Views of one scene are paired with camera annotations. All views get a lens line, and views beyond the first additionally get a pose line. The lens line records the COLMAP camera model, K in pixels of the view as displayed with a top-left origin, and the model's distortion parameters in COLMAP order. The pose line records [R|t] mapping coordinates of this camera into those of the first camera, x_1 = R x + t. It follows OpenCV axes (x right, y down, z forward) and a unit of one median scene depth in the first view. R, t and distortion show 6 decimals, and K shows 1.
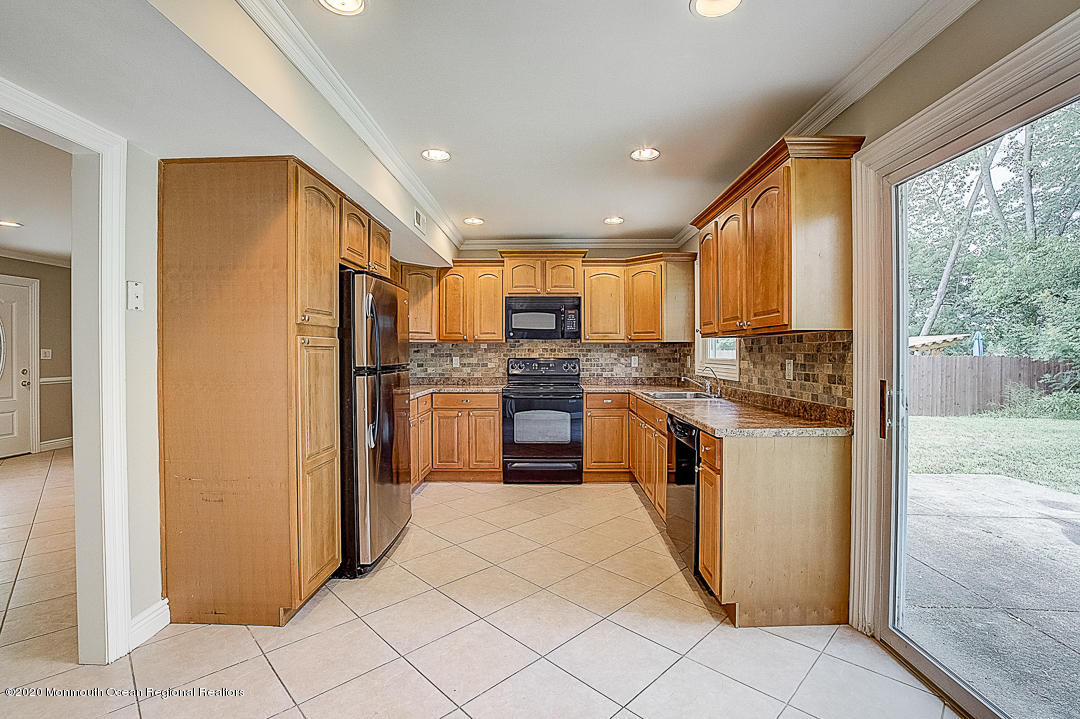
lens RADIAL K [[484.3, 0, 548.6], [0, 484.3, 361.6], [0, 0, 1]] dist [-0.030206, 0.000272]
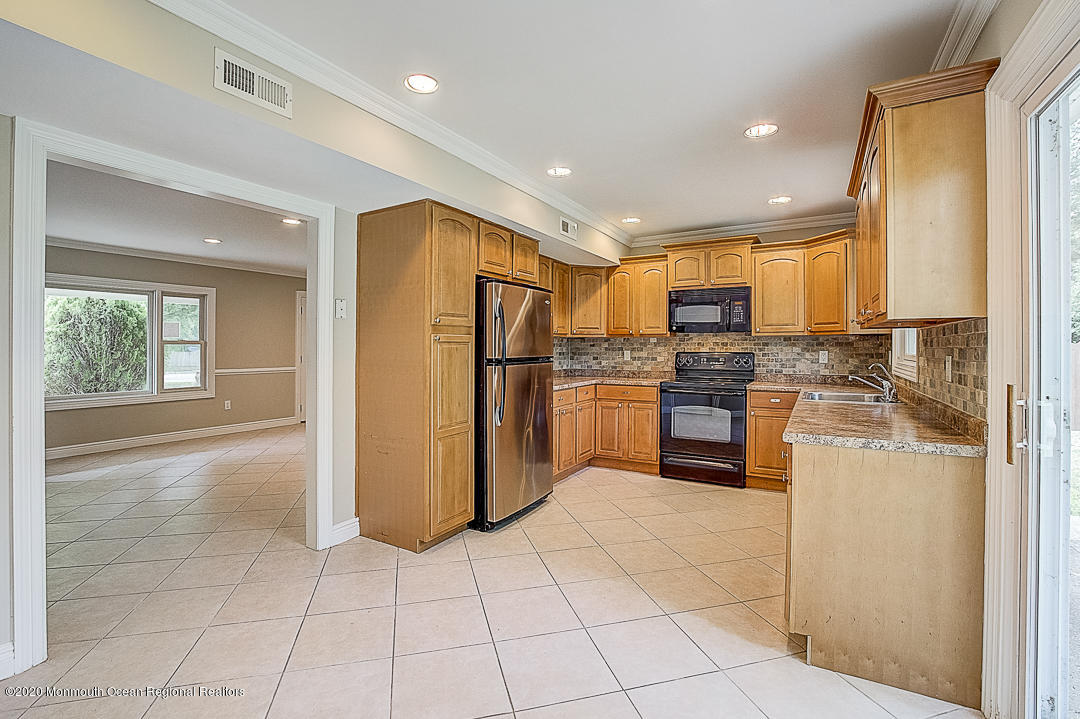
lens RADIAL K [[483.3, 0, 534.2], [0, 483.3, 350.1], [0, 0, 1]] dist [-0.036641, 0.007385]
pose [[0.862454, 0.003625, -0.506123, 0.184774], [-0.008991, 0.999926, -0.008158, -0.000728], [0.506056, 0.011586, 0.862423, 0.001927]]
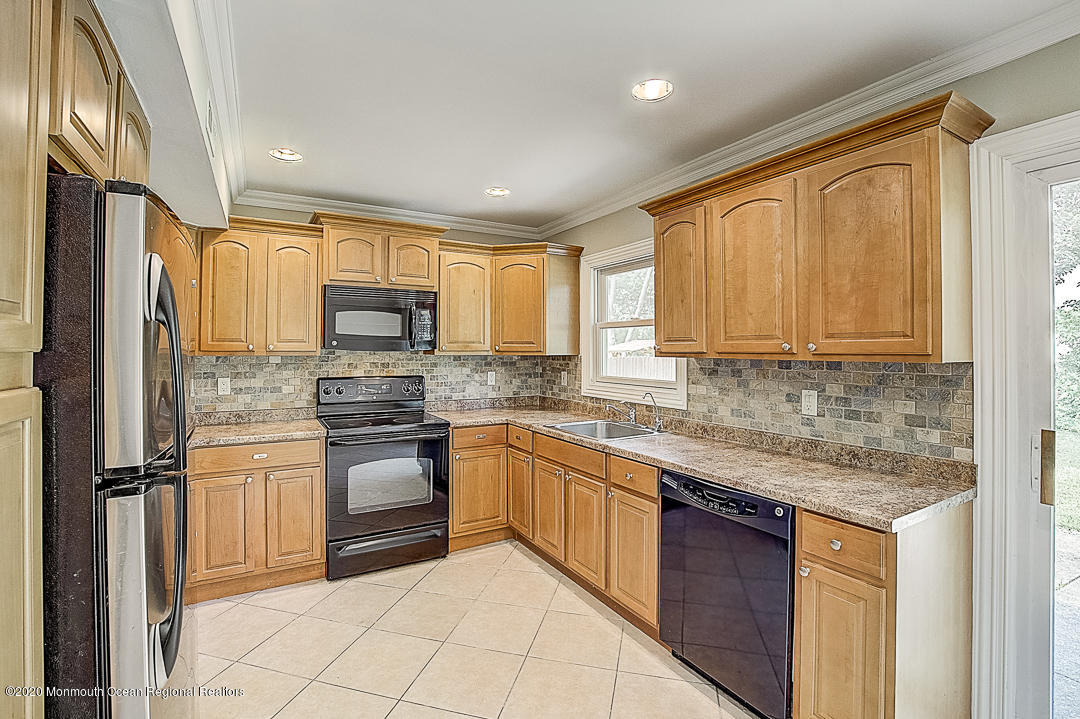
lens RADIAL K [[482.7, 0, 536.5], [0, 482.7, 346.9], [0, 0, 1]] dist [-0.048768, 0.018581]
pose [[0.863541, 0.005466, 0.504249, -0.173437], [0.007085, 0.999711, -0.022969, -0.036503], [-0.504228, 0.023408, 0.863253, 0.324742]]
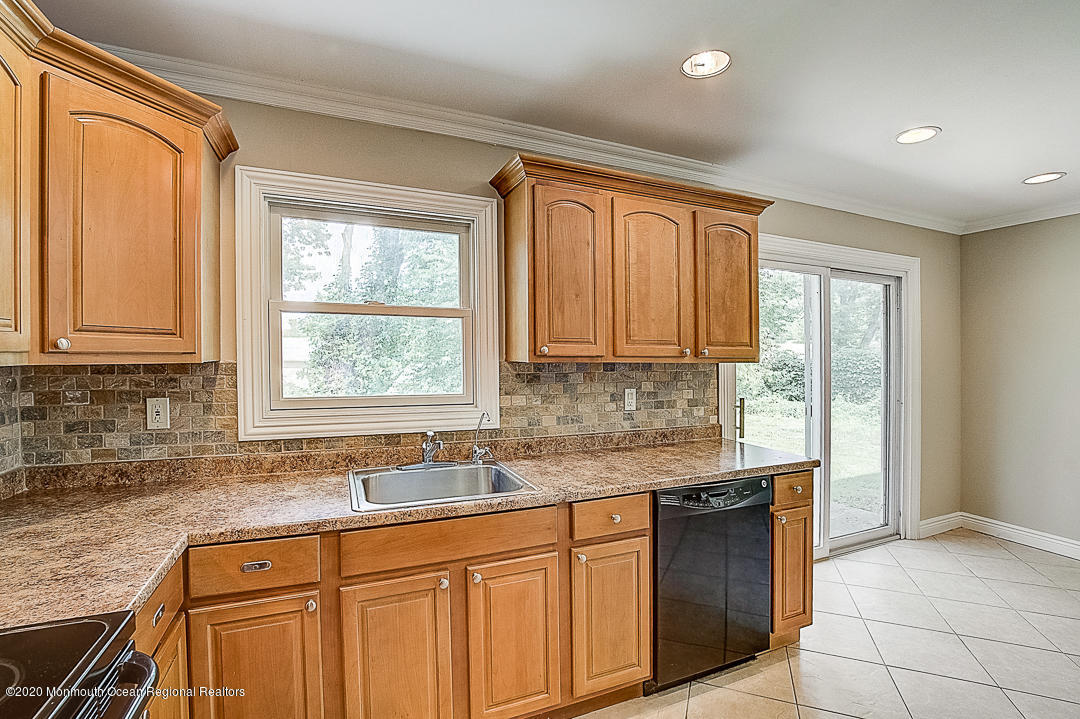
lens RADIAL K [[480.0, 0, 535.7], [0, 480.0, 354.7], [0, 0, 1]] dist [-0.034232, 0.000463]
pose [[-0.392947, -0.000005, 0.919561, -0.162007], [0.011106, 0.999927, 0.004752, -0.045170], [-0.919494, 0.012080, -0.392918, 0.911506]]
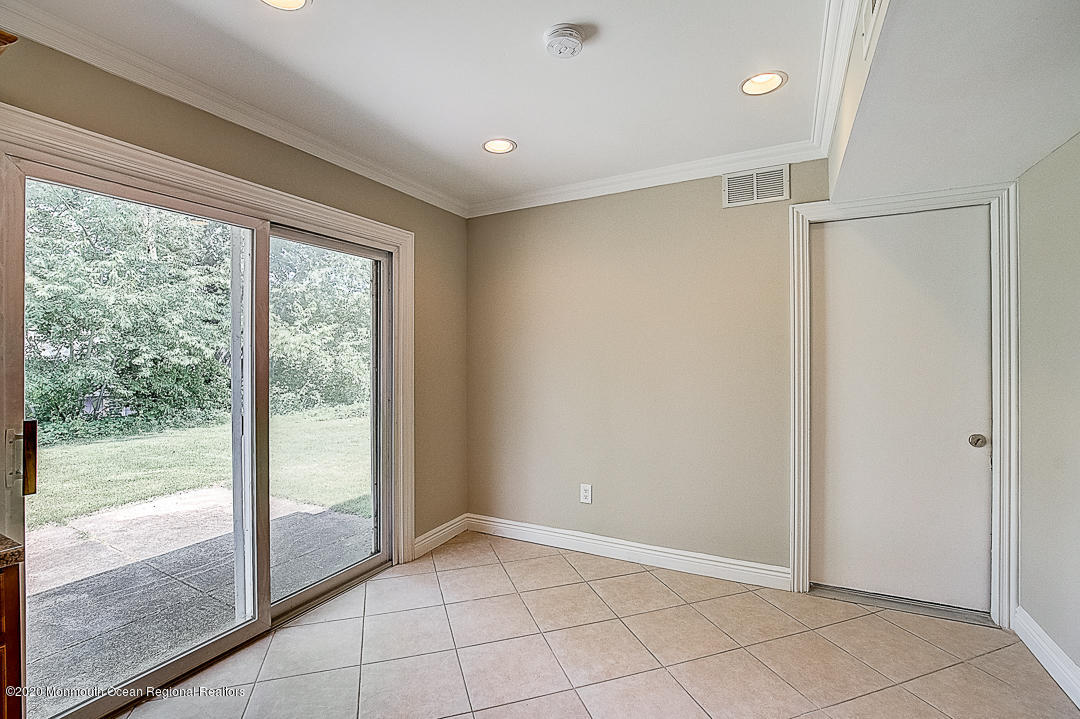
lens RADIAL K [[484.3, 0, 548.6], [0, 484.3, 361.6], [0, 0, 1]] dist [-0.030206, 0.000272]
pose [[-0.899571, -0.002223, 0.436770, -0.172196], [0.013987, 0.999328, 0.033893, -0.031749], [-0.436552, 0.036598, -0.898935, 0.555273]]
